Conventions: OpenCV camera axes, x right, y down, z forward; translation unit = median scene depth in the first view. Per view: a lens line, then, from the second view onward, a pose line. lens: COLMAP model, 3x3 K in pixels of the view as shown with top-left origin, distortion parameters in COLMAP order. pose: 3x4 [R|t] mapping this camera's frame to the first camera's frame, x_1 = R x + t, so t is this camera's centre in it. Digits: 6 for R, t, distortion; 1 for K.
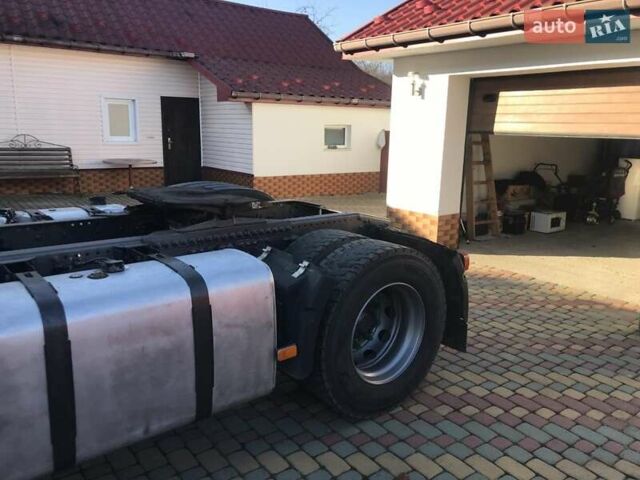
lens RADIAL K [[491.0, 0, 292.4], [0, 491.0, 228.4], [0, 0, 1]] dist [0.003599, -0.008367]
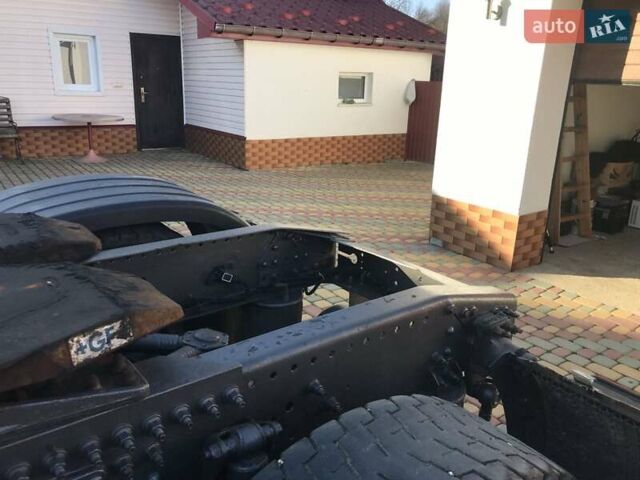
lens RADIAL K [[491.0, 0, 292.4], [0, 491.0, 228.4], [0, 0, 1]] dist [0.003599, -0.008367]
pose [[0.999728, 0.015731, -0.017213, 0.009351], [-0.014073, 0.995609, 0.092549, -0.037932], [0.018593, -0.092282, 0.995559, 0.214807]]
